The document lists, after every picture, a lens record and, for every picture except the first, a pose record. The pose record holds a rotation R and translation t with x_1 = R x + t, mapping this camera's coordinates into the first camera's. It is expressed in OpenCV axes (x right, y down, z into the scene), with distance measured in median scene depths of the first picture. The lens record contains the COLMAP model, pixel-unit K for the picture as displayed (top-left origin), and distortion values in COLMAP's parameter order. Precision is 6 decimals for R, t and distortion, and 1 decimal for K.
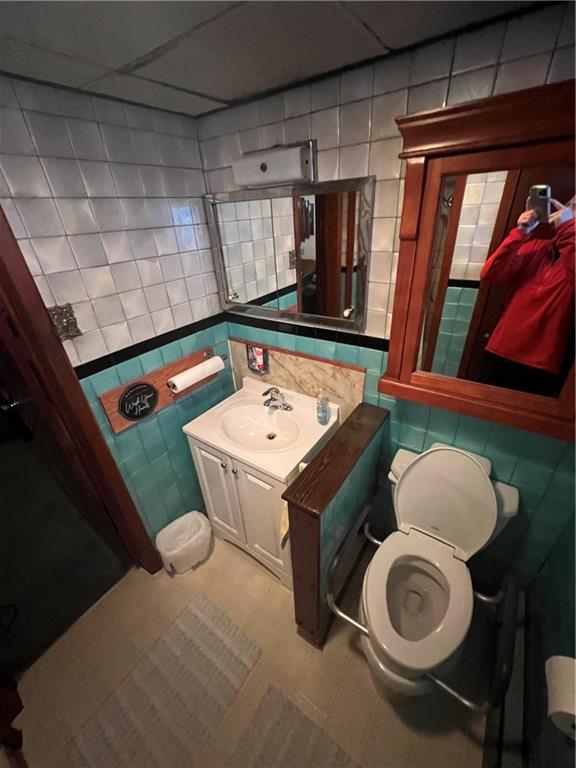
lens RADIAL K [[308.1, 0, 287.5], [0, 308.1, 382.2], [0, 0, 1]] dist [0.003017, 0.000751]
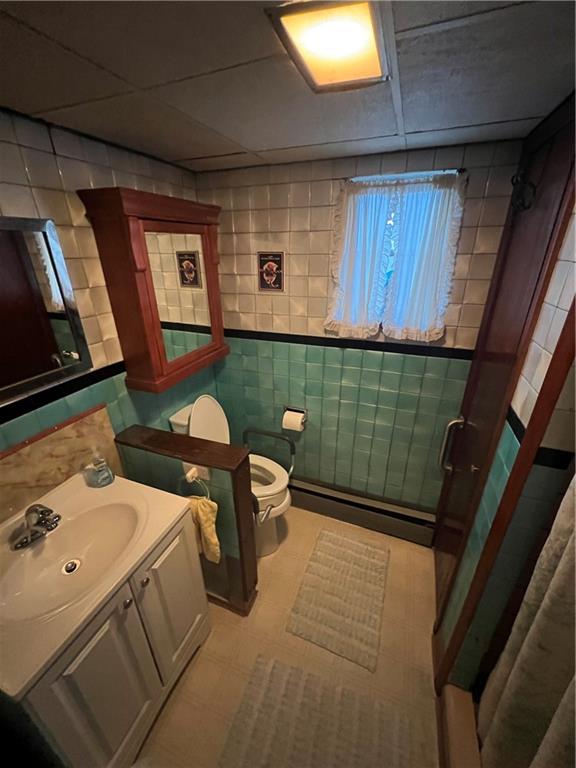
lens RADIAL K [[308.1, 0, 287.0], [0, 308.1, 383.0], [0, 0, 1]] dist [0.003017, 0.000751]
pose [[-0.236193, -0.336465, 0.911594, -0.755317], [0.489454, 0.769239, 0.410739, -0.208982], [-0.839433, 0.543197, -0.017005, 0.474108]]
